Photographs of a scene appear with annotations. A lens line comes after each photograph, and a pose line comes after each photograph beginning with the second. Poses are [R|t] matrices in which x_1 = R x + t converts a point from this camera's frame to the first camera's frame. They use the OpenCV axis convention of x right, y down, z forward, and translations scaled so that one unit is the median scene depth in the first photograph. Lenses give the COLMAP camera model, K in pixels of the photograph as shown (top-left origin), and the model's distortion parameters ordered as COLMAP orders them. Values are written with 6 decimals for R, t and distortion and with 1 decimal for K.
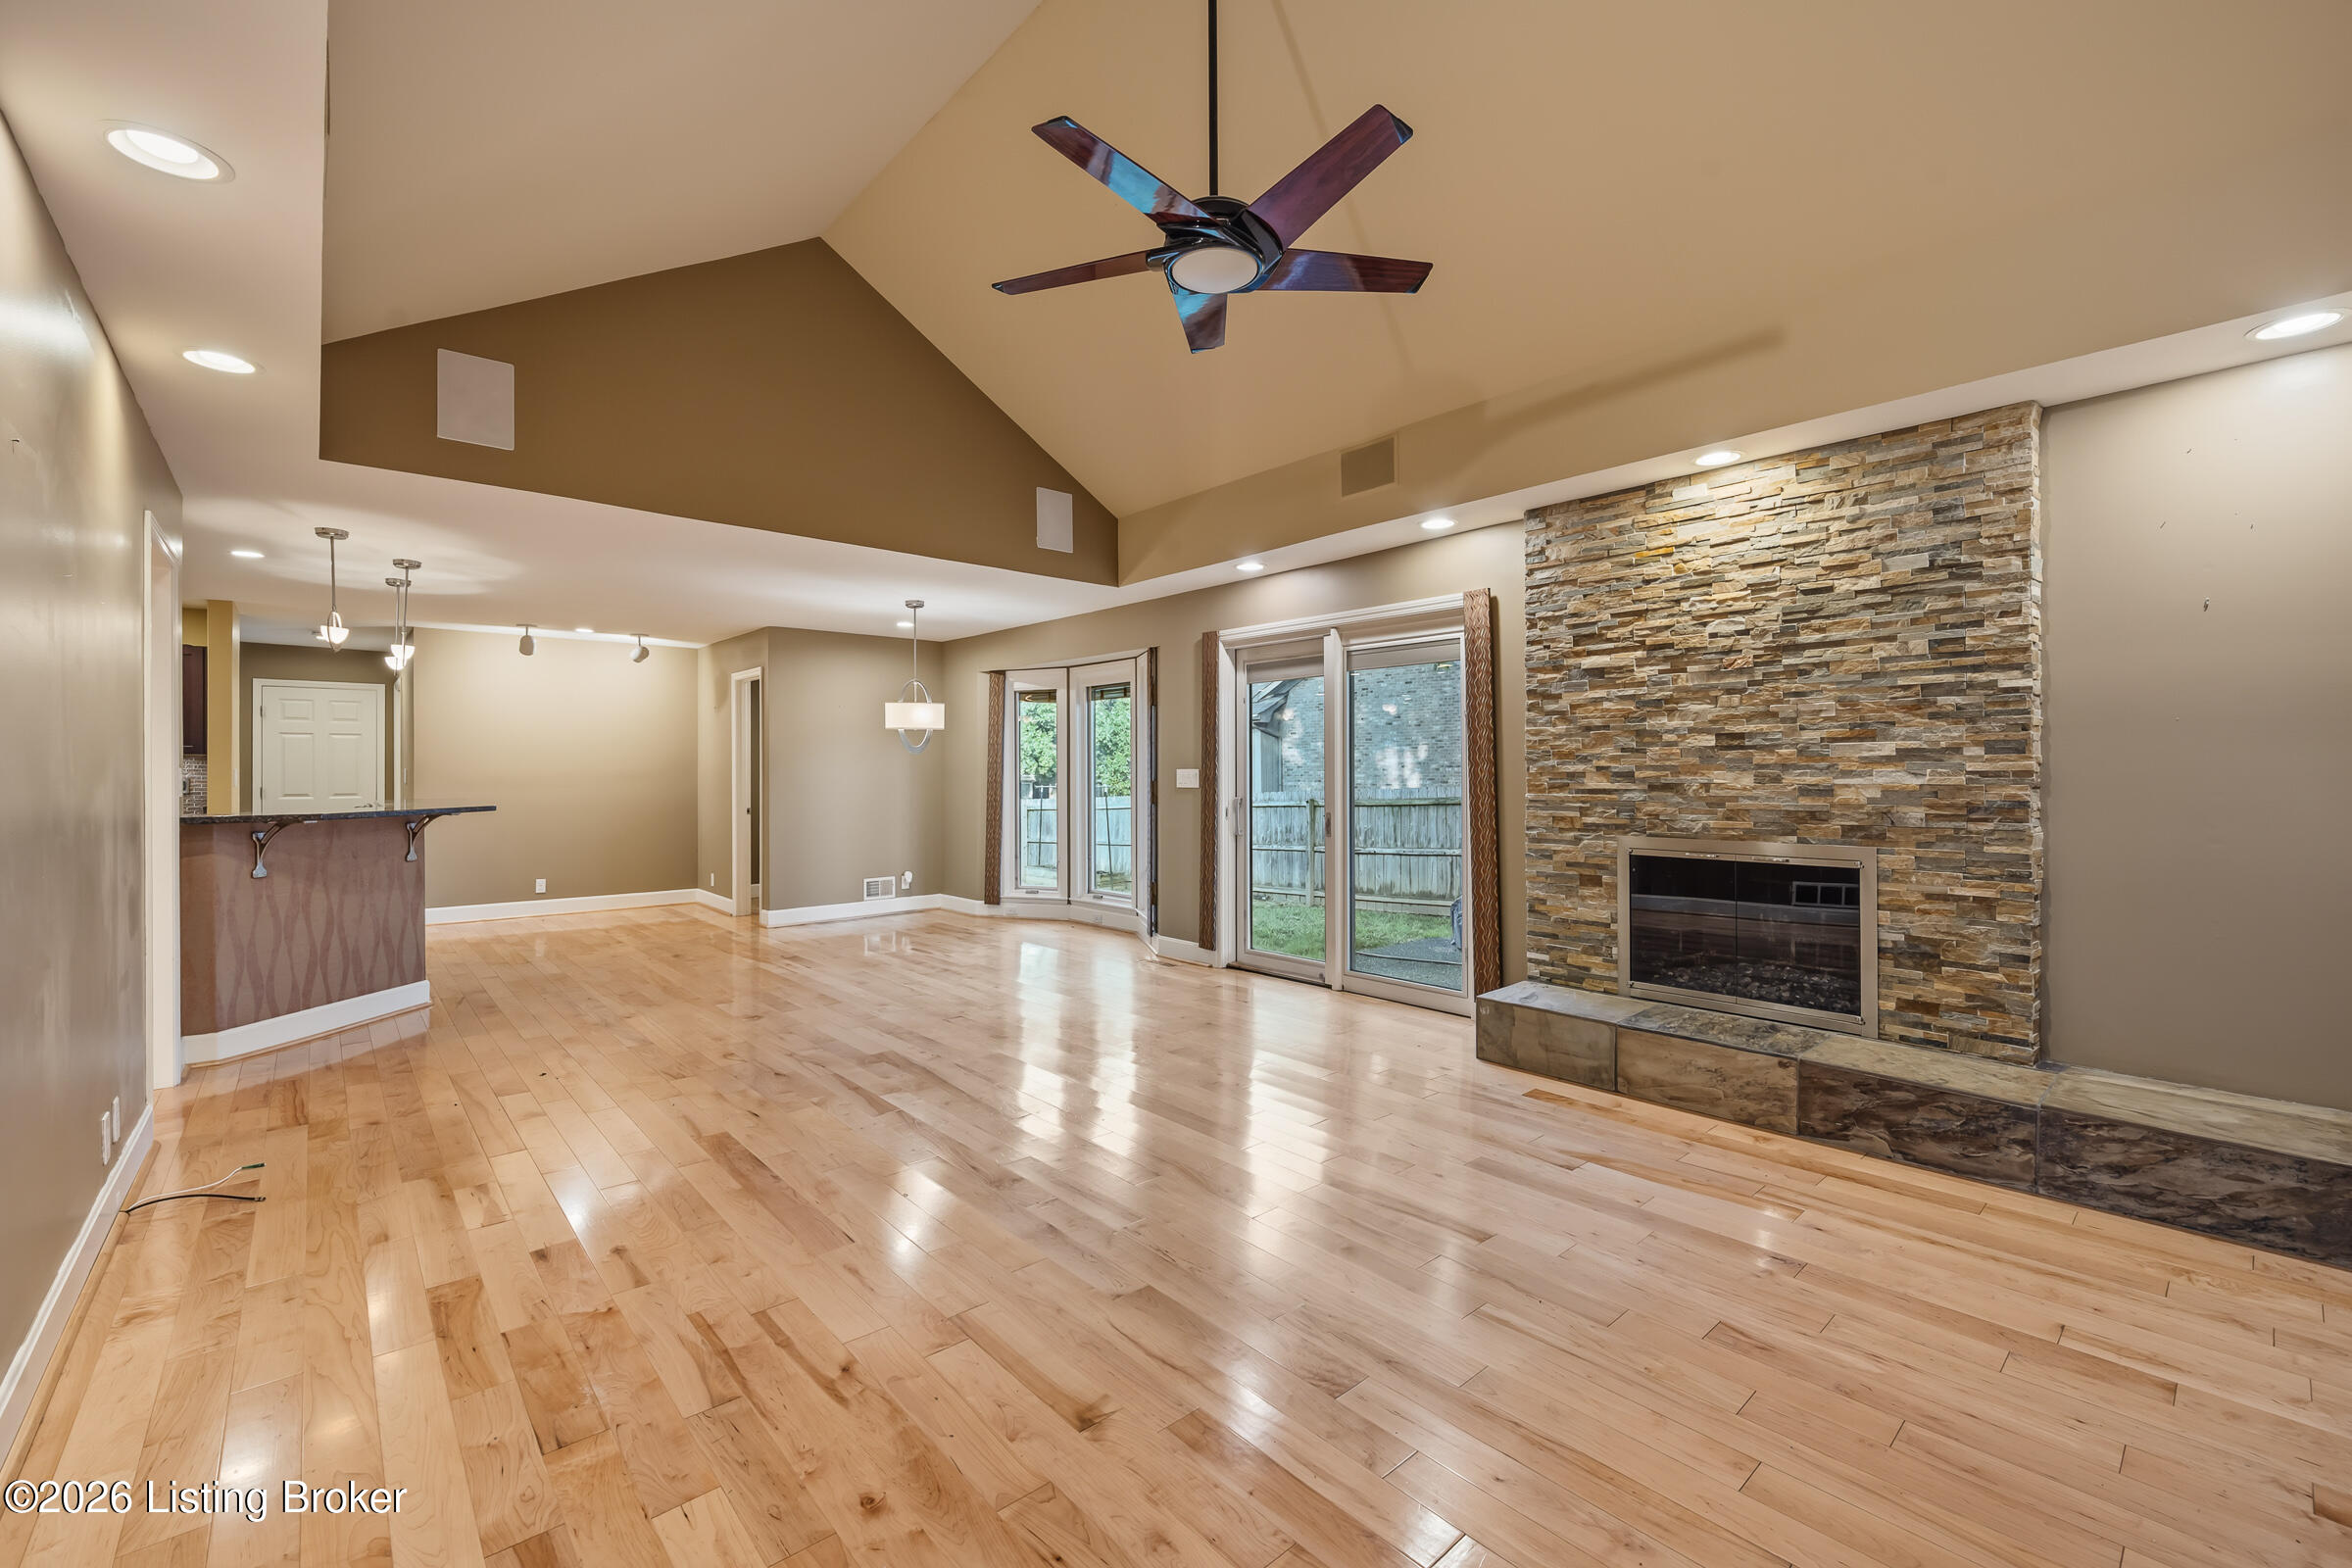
lens RADIAL K [[980.0, 0, 1171.7], [0, 980.0, 771.0], [0, 0, 1]] dist [-0.002075, -0.000277]
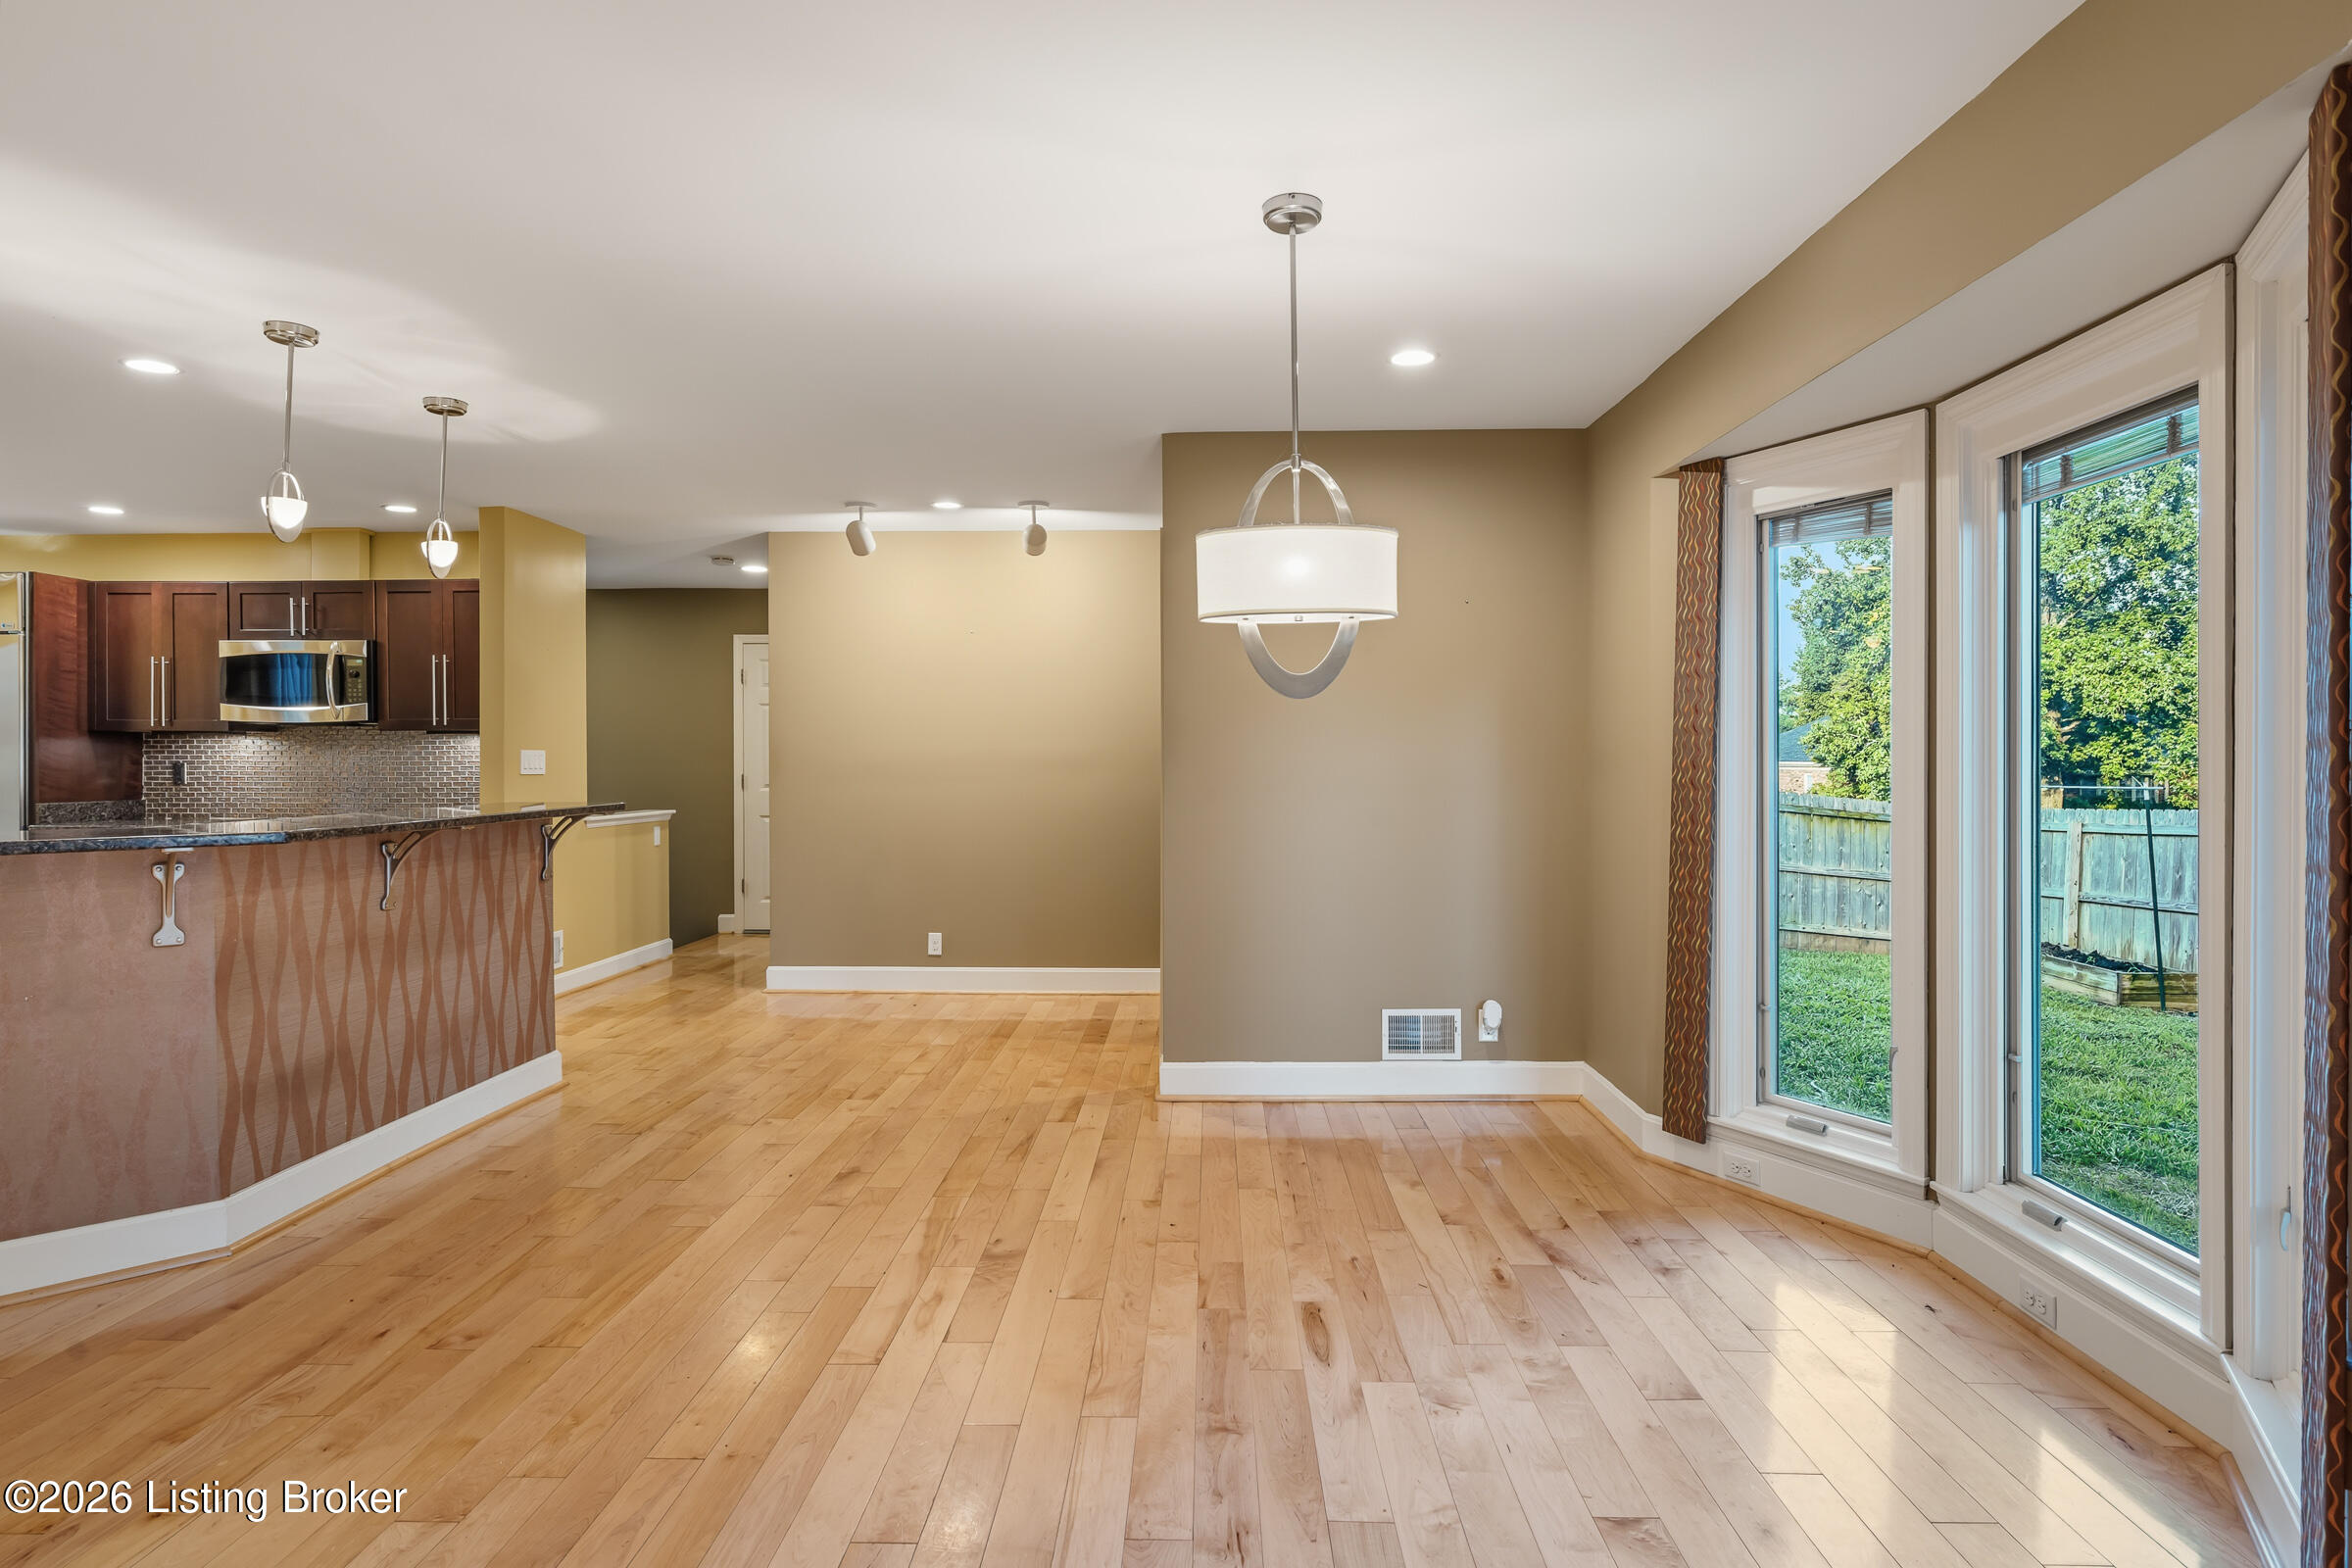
lens RADIAL K [[1230.2, 0, 1174.6], [0, 1230.2, 761.9], [0, 0, 1]] dist [-0.003972, -0.000374]
pose [[0.733184, 0.004457, -0.680016, -0.037864], [-0.000898, 0.999984, 0.005586, 0.001046], [0.680030, -0.003485, 0.733176, 1.067581]]
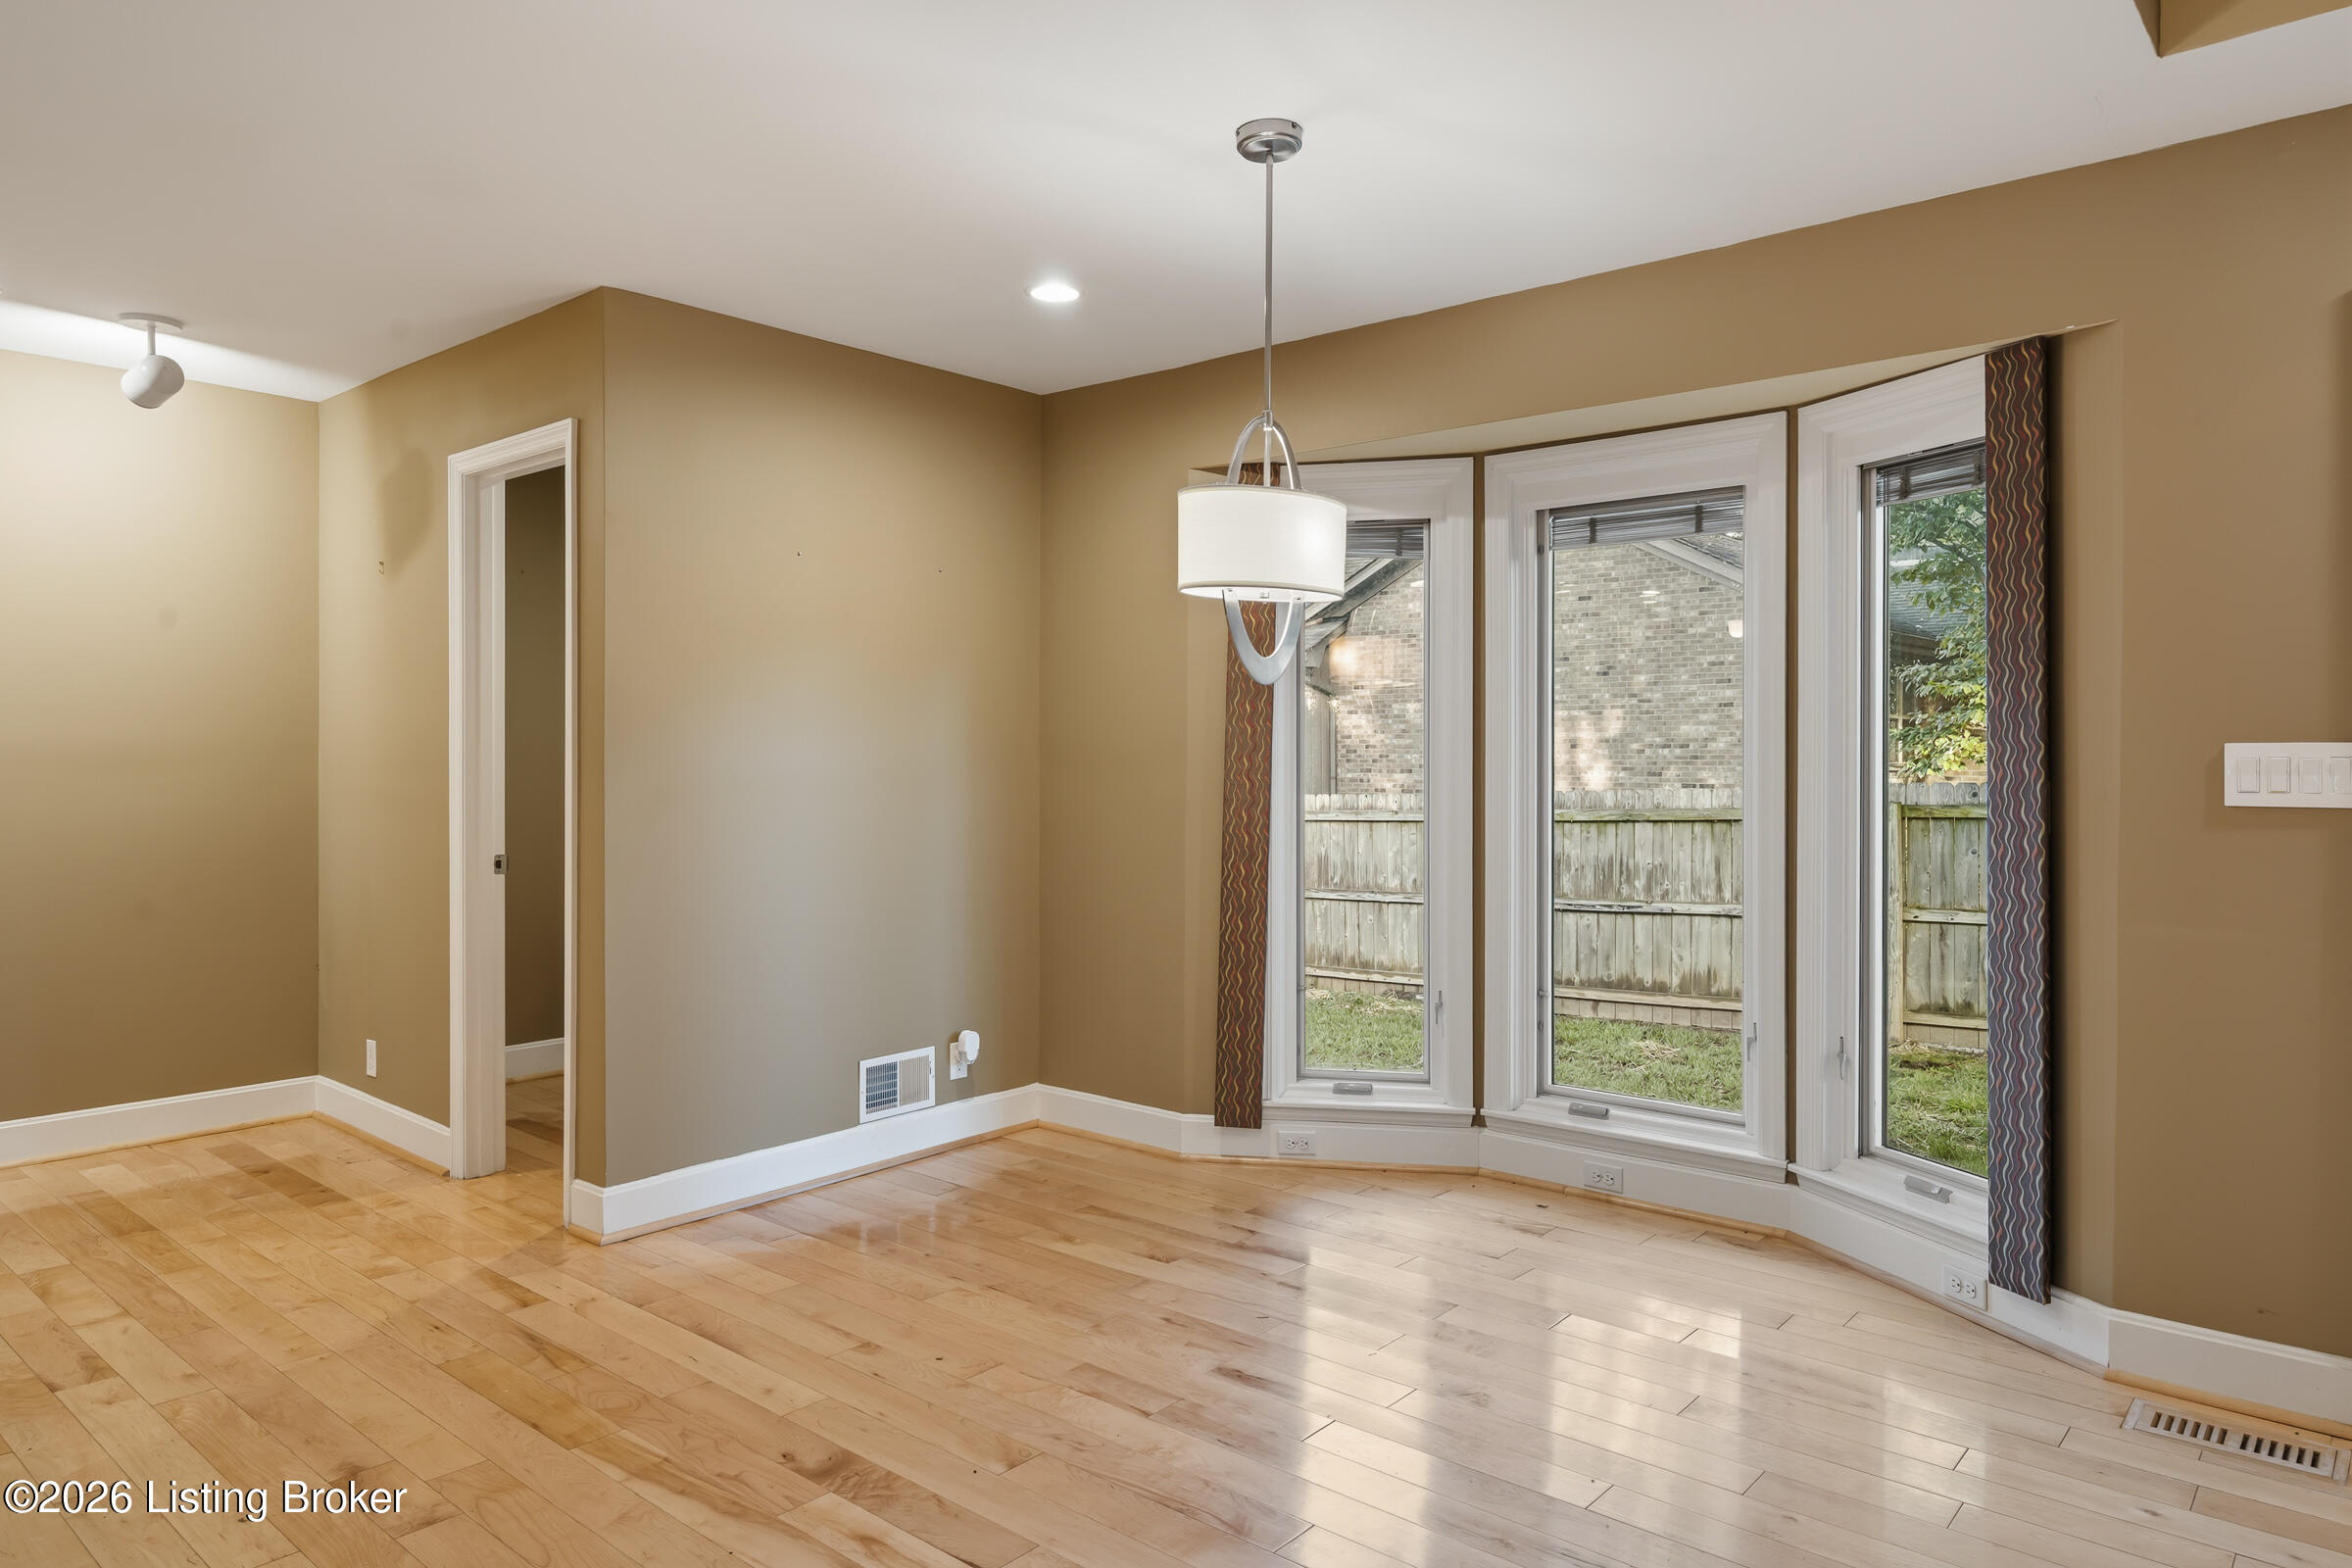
lens RADIAL K [[1468.2, 0, 1186.4], [0, 1468.2, 755.6], [0, 0, 1]] dist [-0.004731, -0.000998]
pose [[0.989738, 0.003547, 0.142847, -0.532242], [-0.003667, 0.999993, 0.000577, 0.004352], [-0.142844, -0.001095, 0.989745, 0.919663]]
